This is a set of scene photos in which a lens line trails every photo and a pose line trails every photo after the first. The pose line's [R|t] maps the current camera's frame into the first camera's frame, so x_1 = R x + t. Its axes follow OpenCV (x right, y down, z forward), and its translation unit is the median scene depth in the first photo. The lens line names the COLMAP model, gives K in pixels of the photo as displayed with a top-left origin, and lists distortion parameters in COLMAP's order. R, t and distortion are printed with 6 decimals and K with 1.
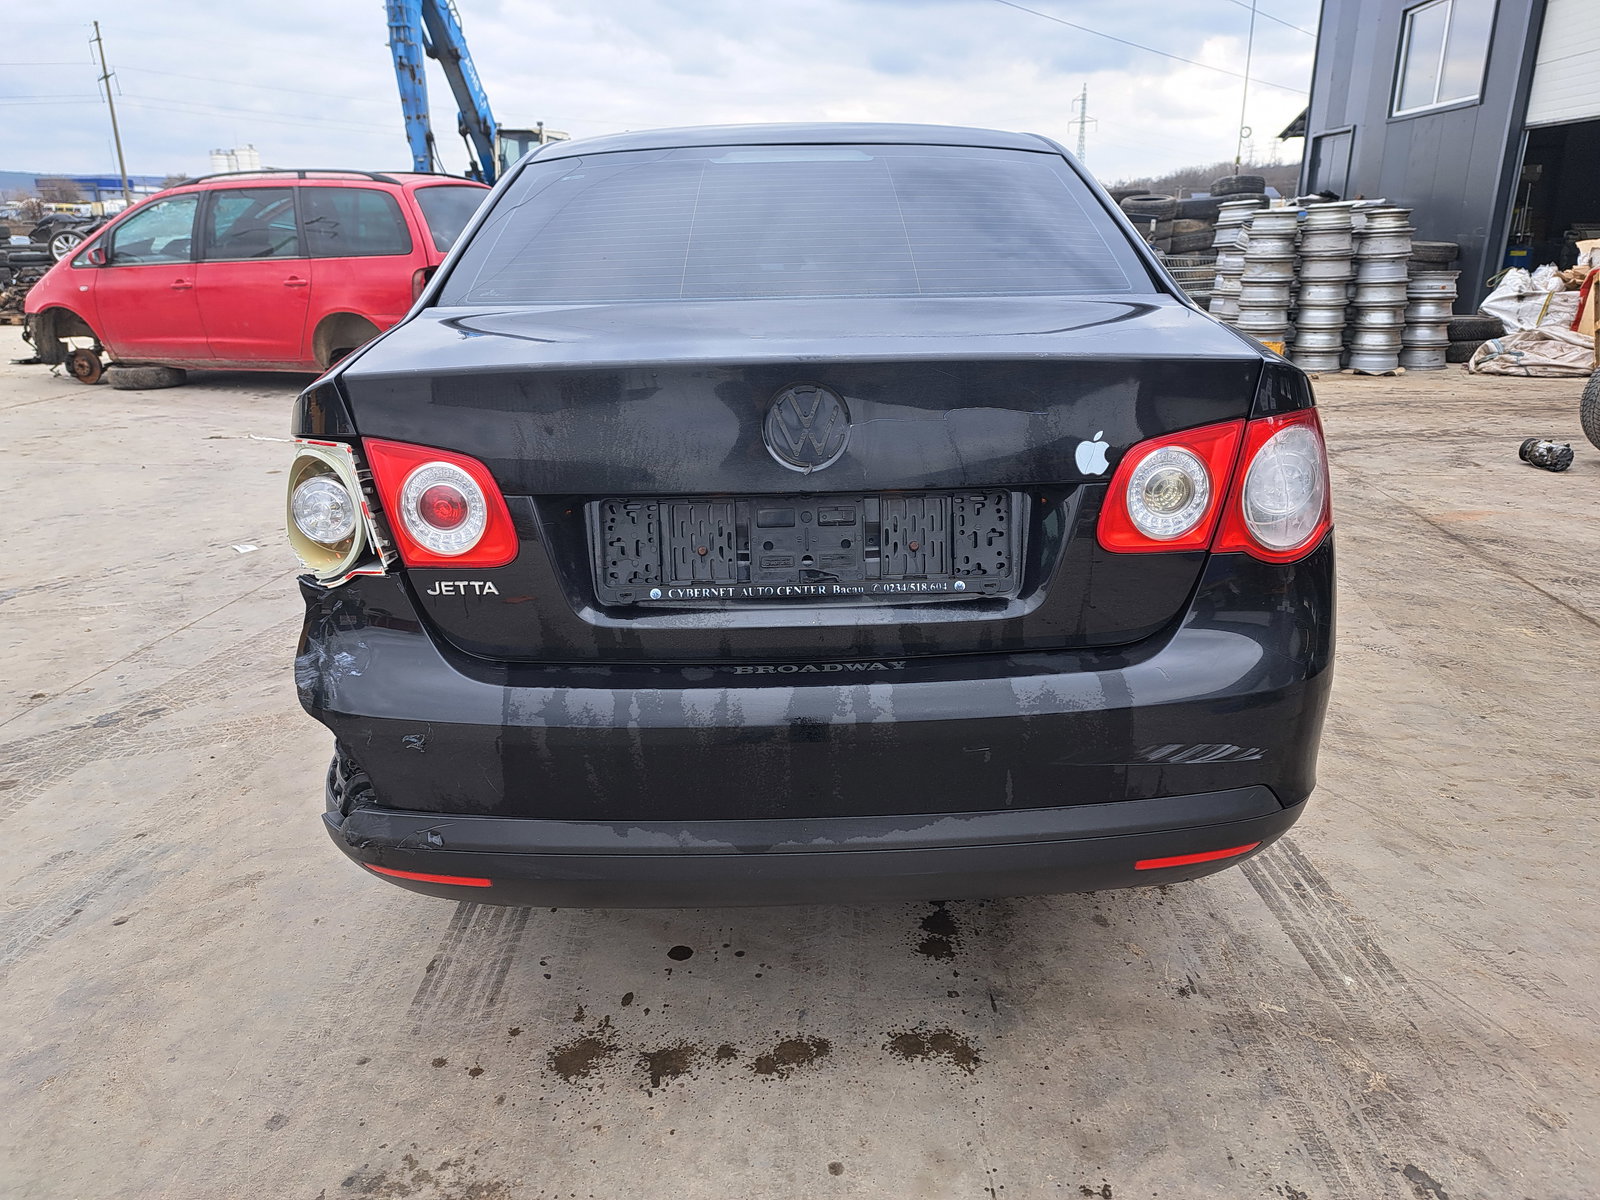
lens RADIAL K [[1138.9, 0, 798.5], [0, 1138.9, 589.5], [0, 0, 1]] dist [0.004378, -0.017347]
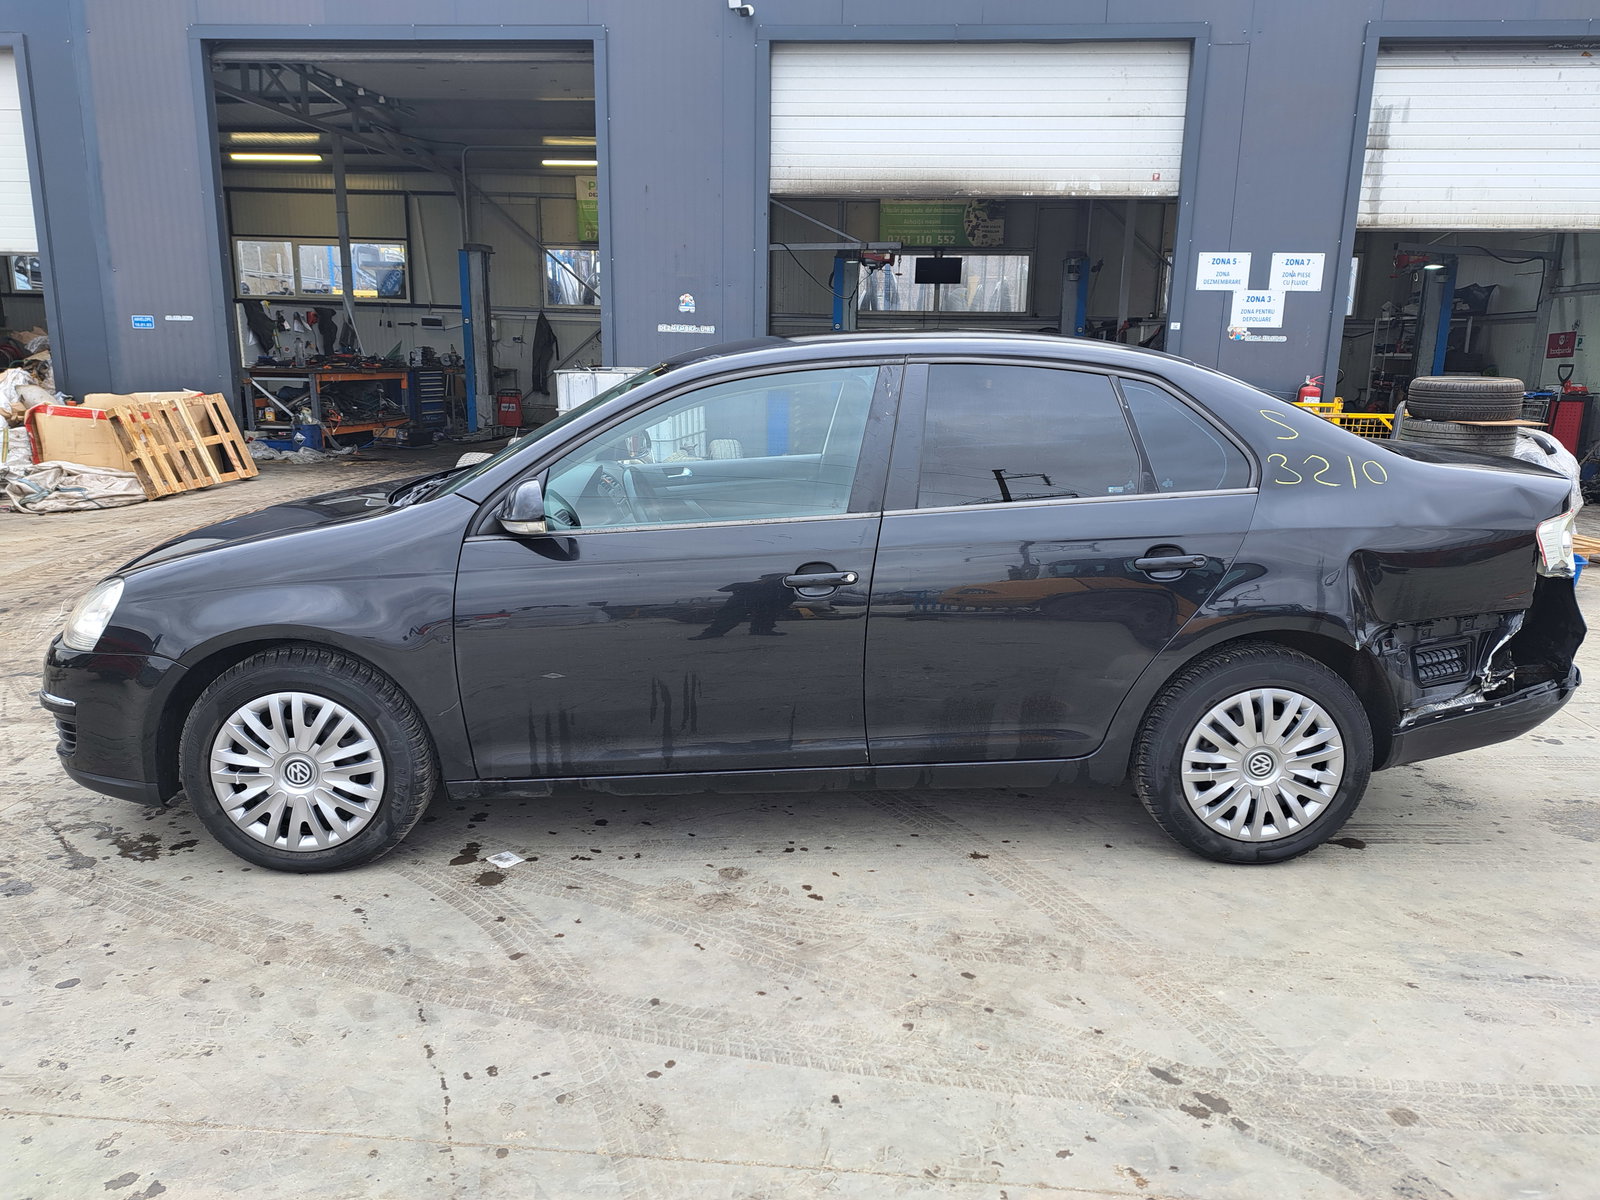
lens RADIAL K [[1138.9, 0, 799.6], [0, 1138.9, 601.2], [0, 0, 1]] dist [0.004378, -0.017347]
pose [[0.011996, -0.213107, 0.976955, -1.376885], [0.299865, 0.932825, 0.199799, -0.447623], [-0.953906, 0.290557, 0.075094, 1.212022]]
